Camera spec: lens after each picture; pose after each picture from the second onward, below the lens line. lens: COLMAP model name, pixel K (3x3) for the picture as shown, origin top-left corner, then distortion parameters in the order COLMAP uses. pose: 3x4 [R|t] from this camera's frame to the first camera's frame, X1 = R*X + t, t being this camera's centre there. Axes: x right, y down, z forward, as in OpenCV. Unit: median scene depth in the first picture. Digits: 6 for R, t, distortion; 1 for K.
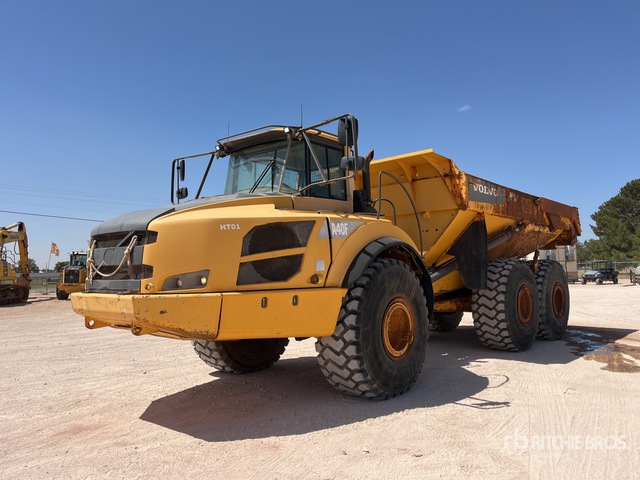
lens RADIAL K [[486.1, 0, 322.9], [0, 486.1, 248.4], [0, 0, 1]] dist [0.033126, 0.001483]
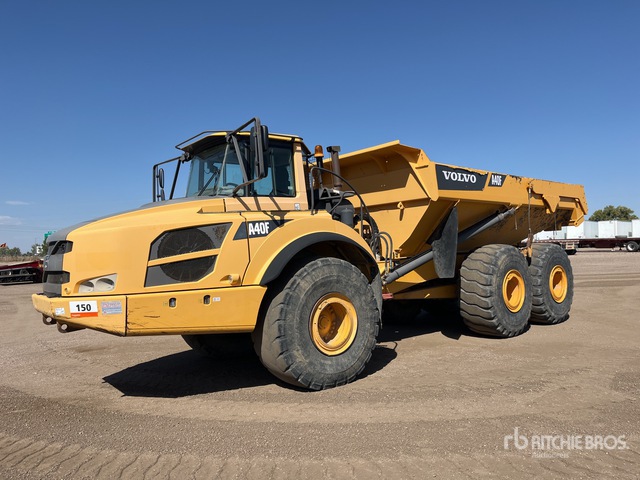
lens RADIAL K [[486.1, 0, 322.9], [0, 486.1, 248.4], [0, 0, 1]] dist [0.033126, 0.001483]
pose [[0.977317, -0.030844, -0.209521, 0.410953], [0.039808, 0.998458, 0.038700, -0.034680], [0.208005, -0.046163, 0.977038, 0.005792]]
